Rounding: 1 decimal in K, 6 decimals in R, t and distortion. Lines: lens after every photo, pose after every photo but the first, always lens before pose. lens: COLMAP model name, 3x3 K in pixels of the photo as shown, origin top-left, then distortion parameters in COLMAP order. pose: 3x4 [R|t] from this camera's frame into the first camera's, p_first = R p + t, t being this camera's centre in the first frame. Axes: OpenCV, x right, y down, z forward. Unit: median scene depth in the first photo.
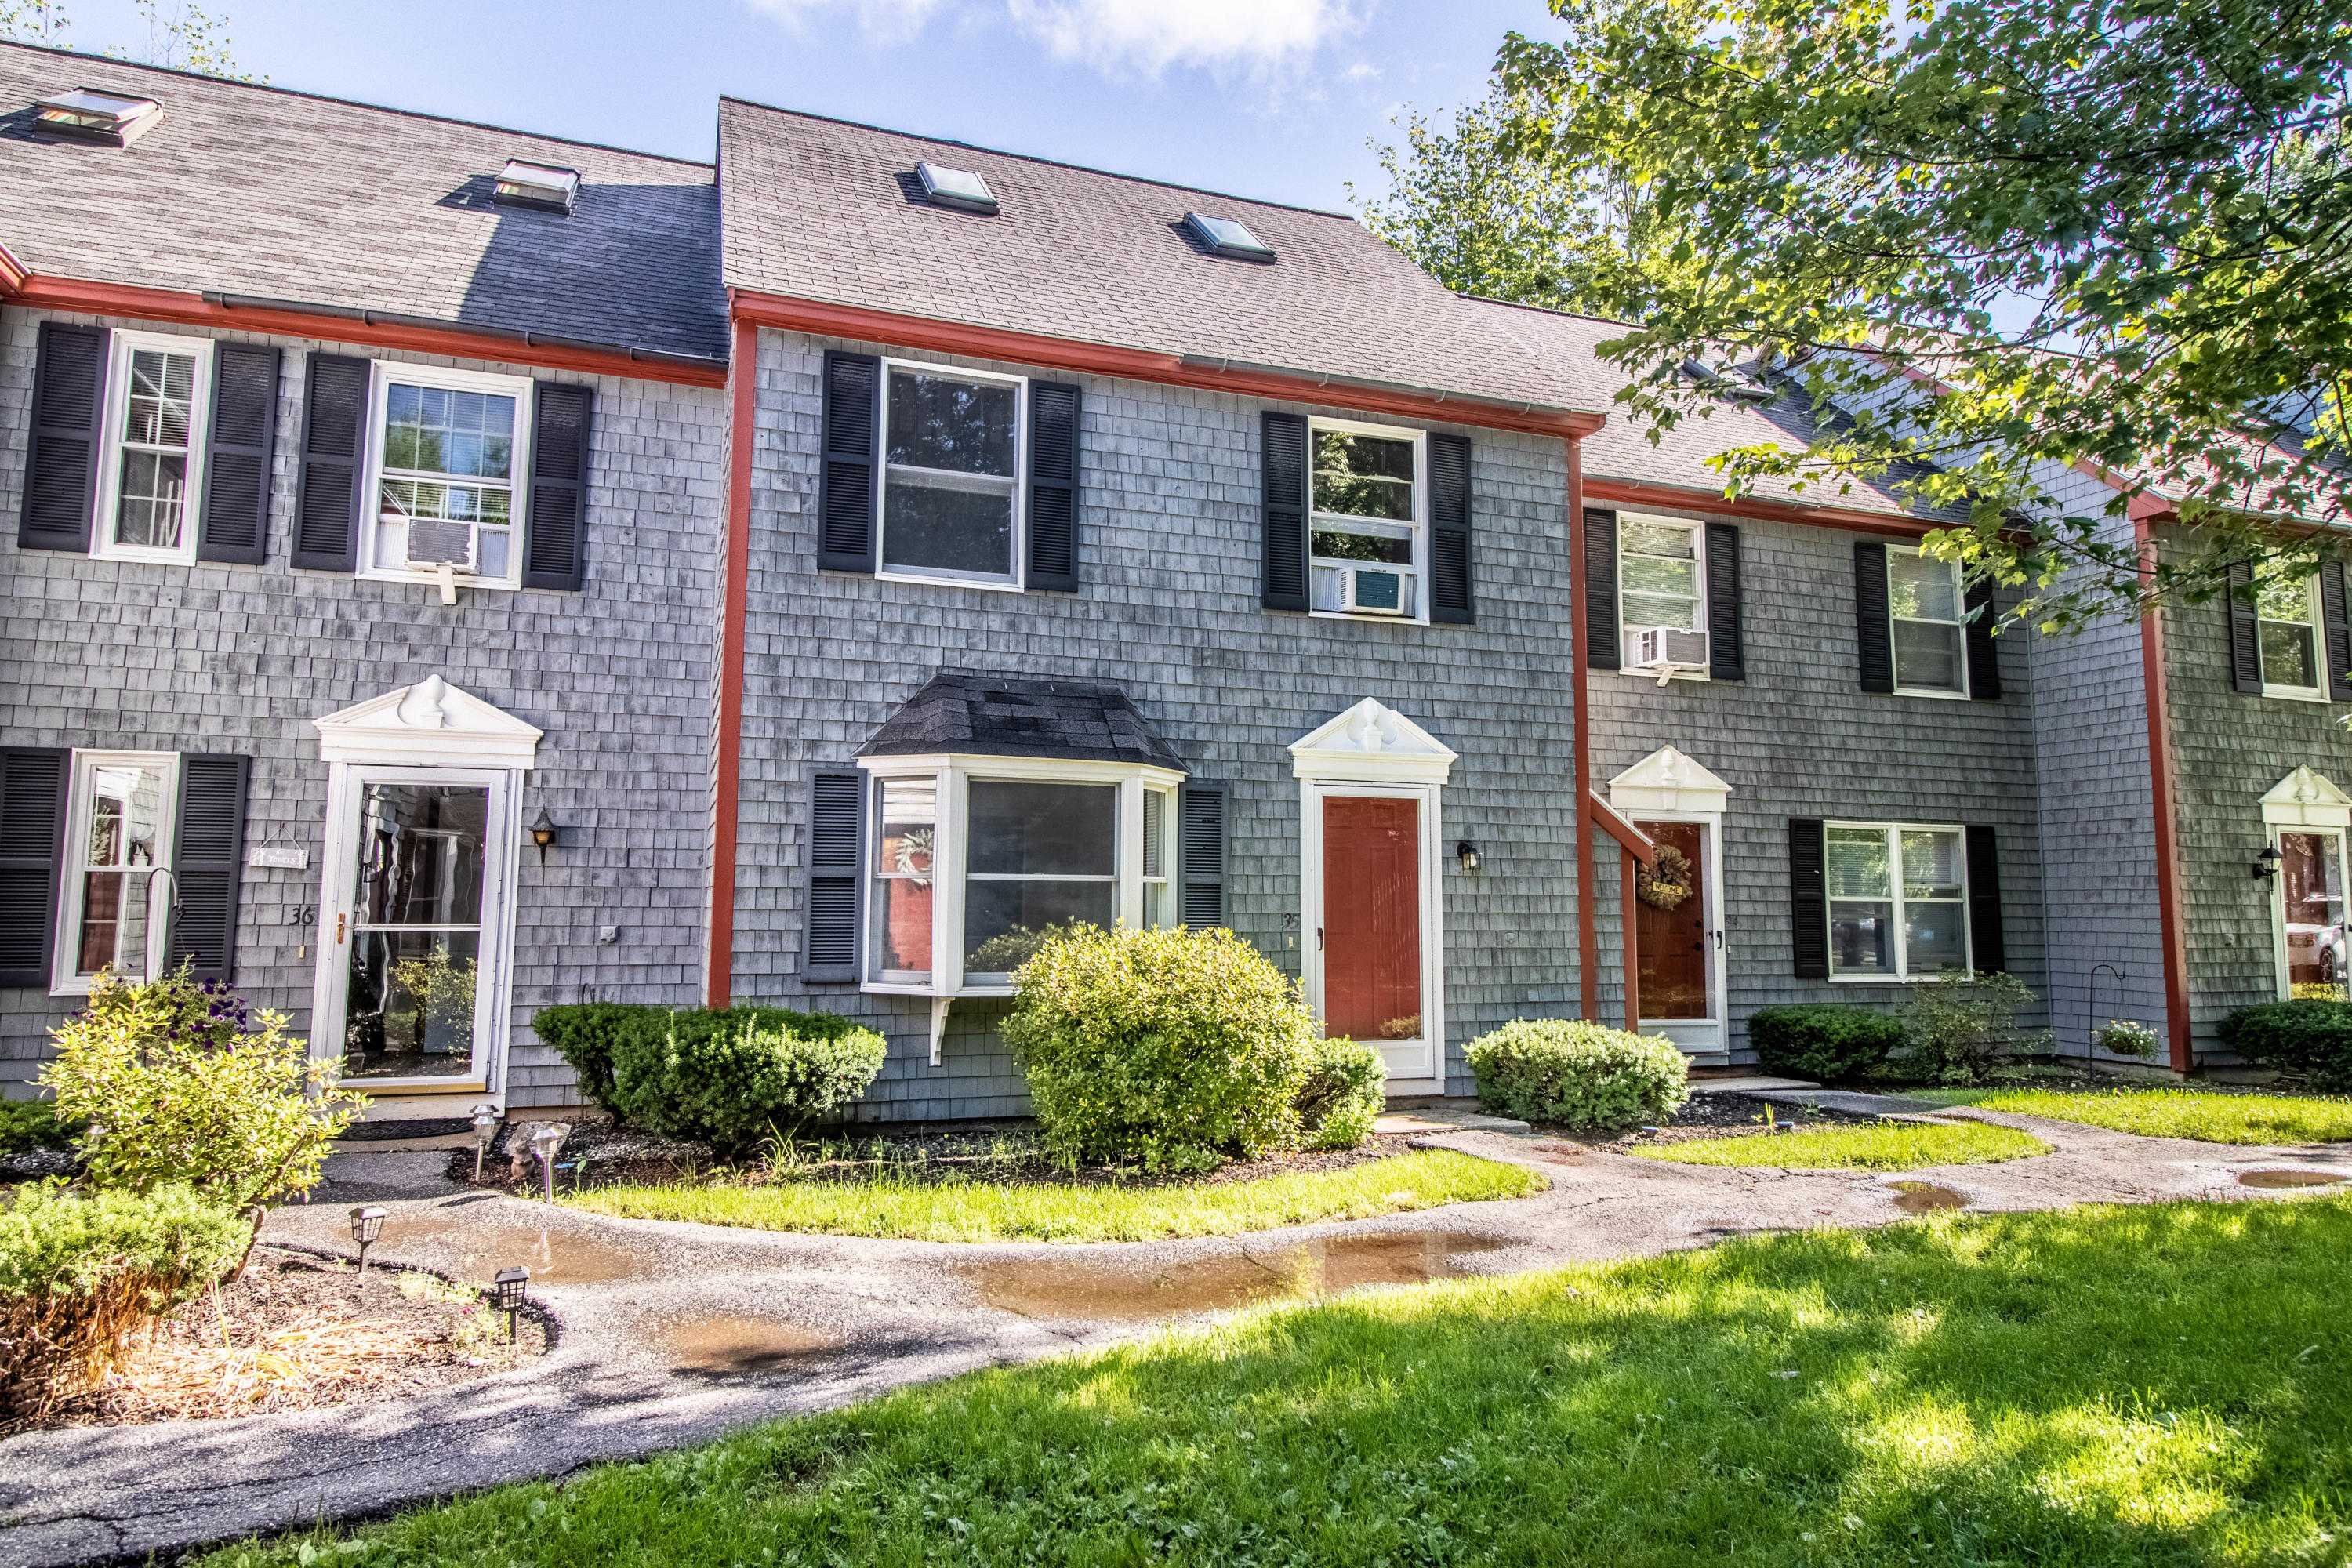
lens RADIAL K [[1416.4, 0, 1175.3], [0, 1416.4, 748.3], [0, 0, 1]] dist [0.002243, -0.000106]
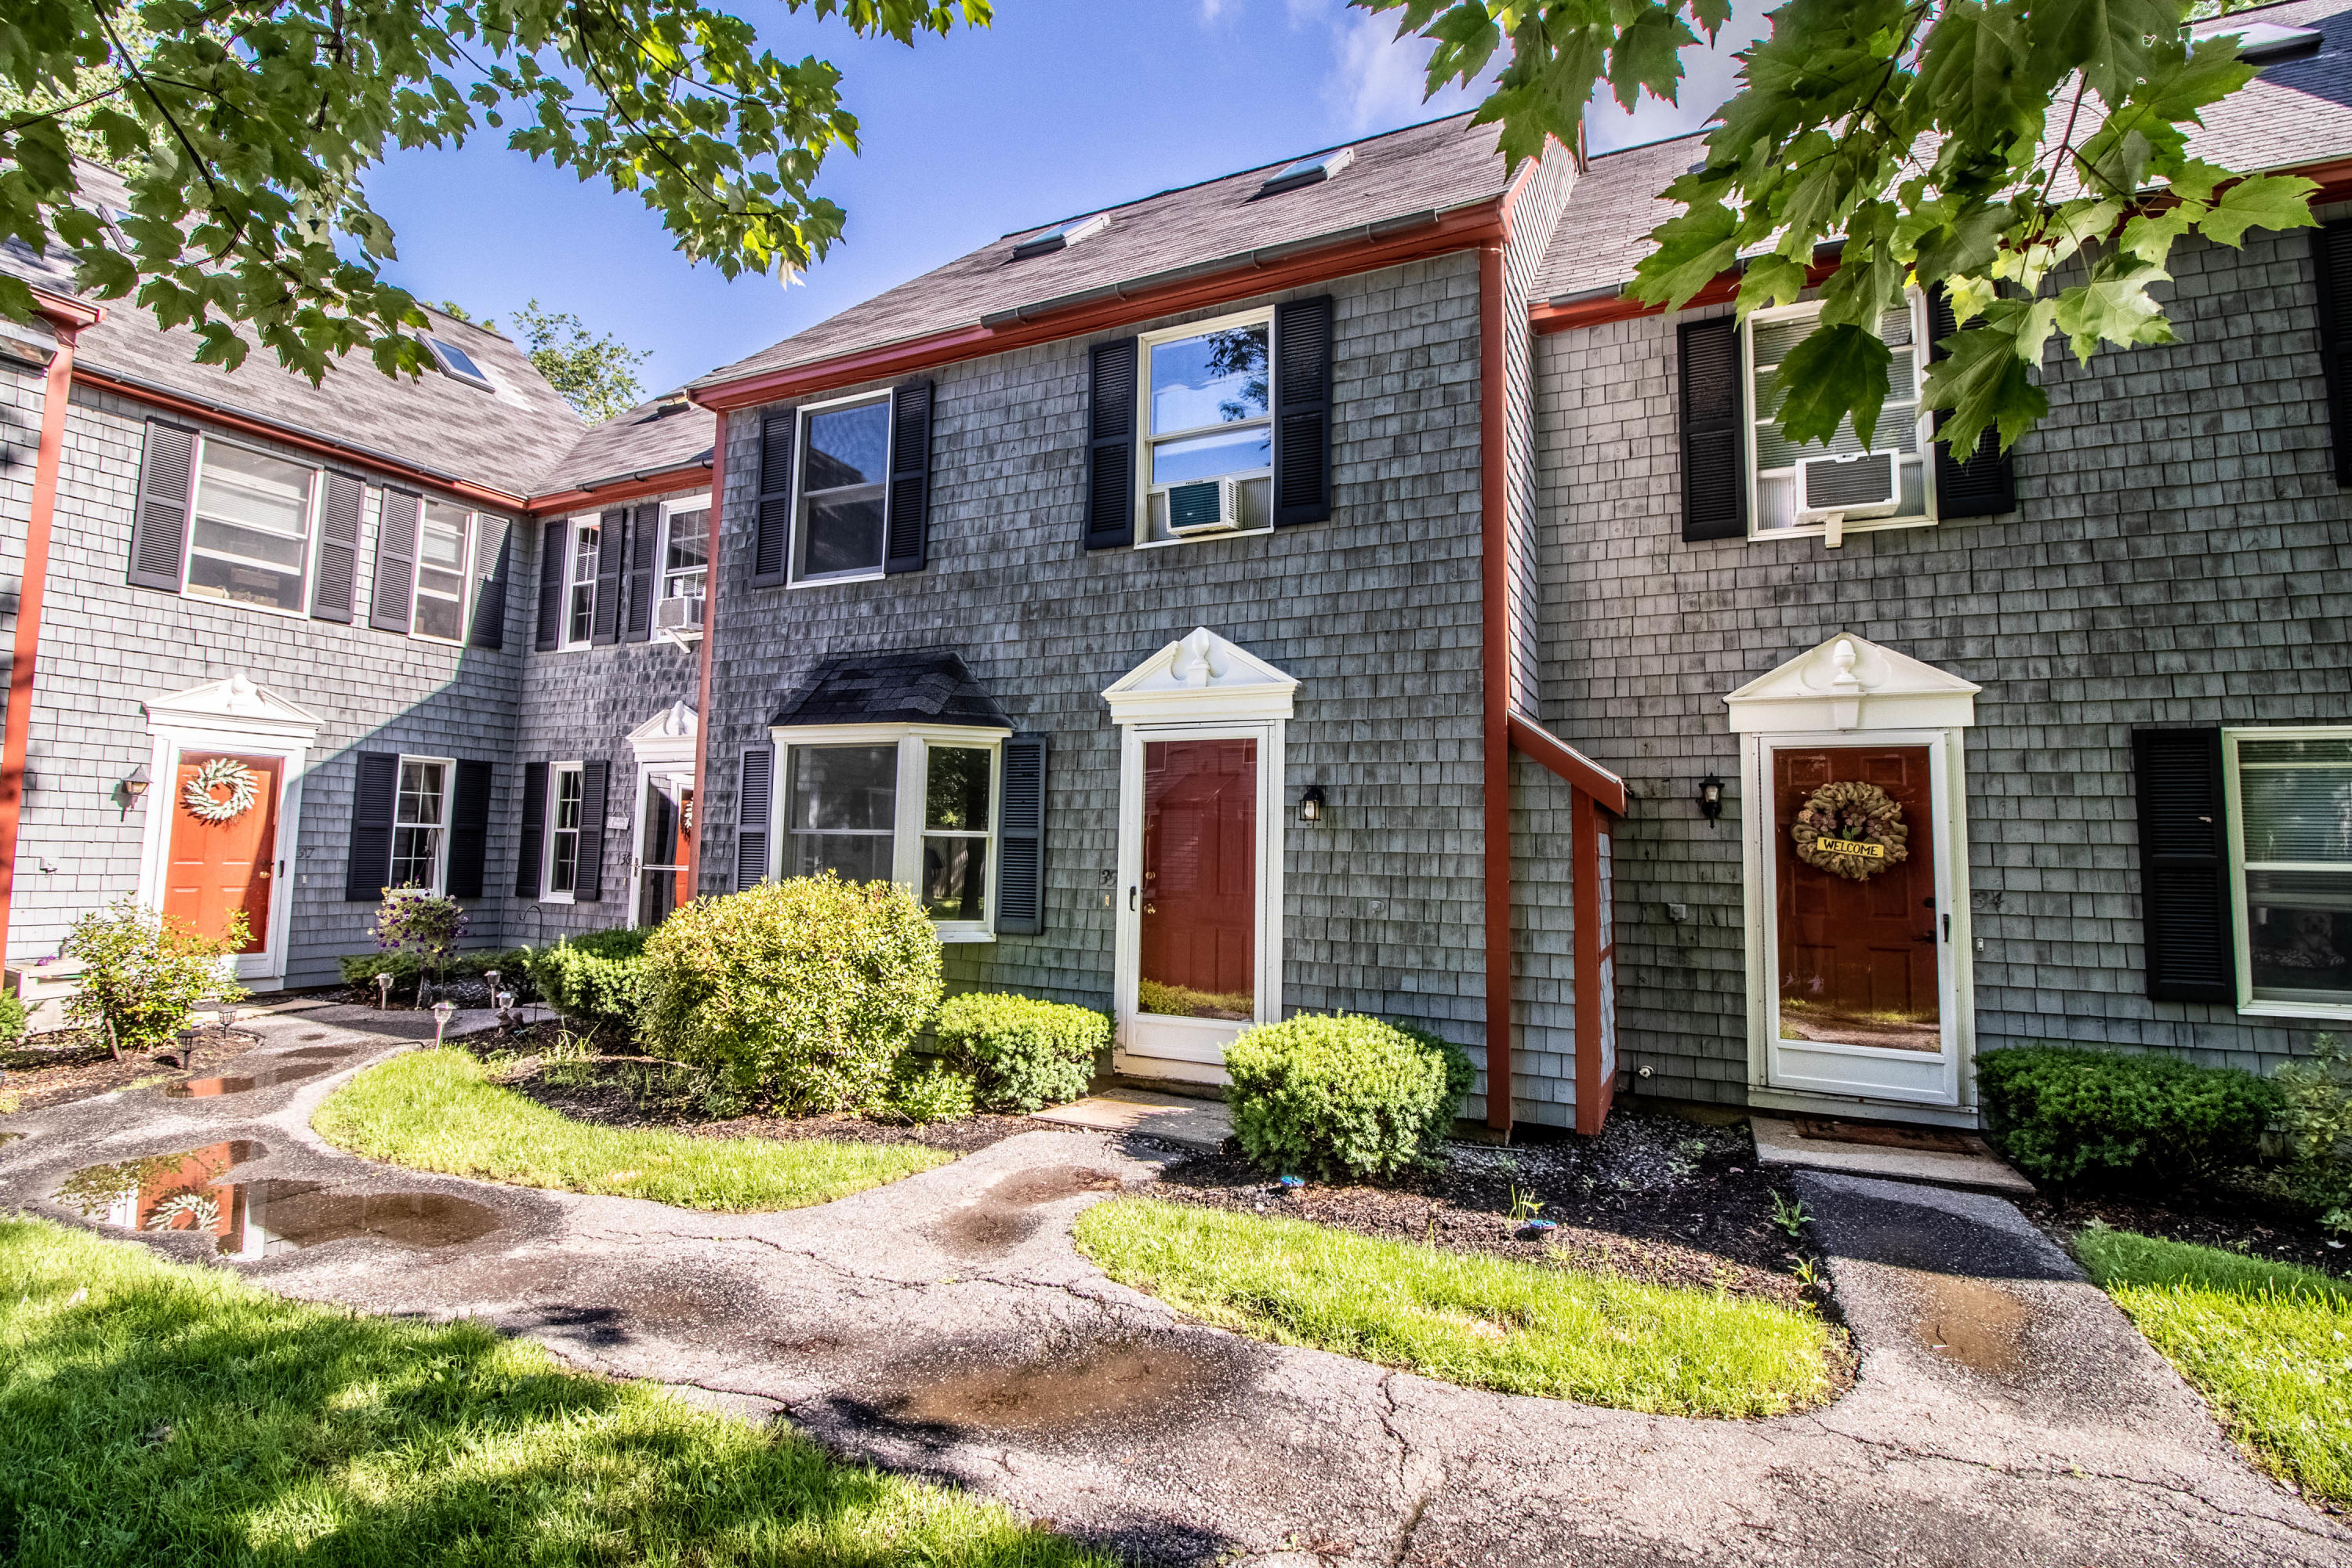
lens RADIAL K [[1089.9, 0, 1167.0], [0, 1089.9, 750.0], [0, 0, 1]] dist [0.003159, -0.015074]
pose [[0.697515, -0.061024, -0.713967, 0.603595], [0.064293, 0.997678, -0.022462, 0.054180], [0.713680, -0.030235, 0.699819, 0.508327]]
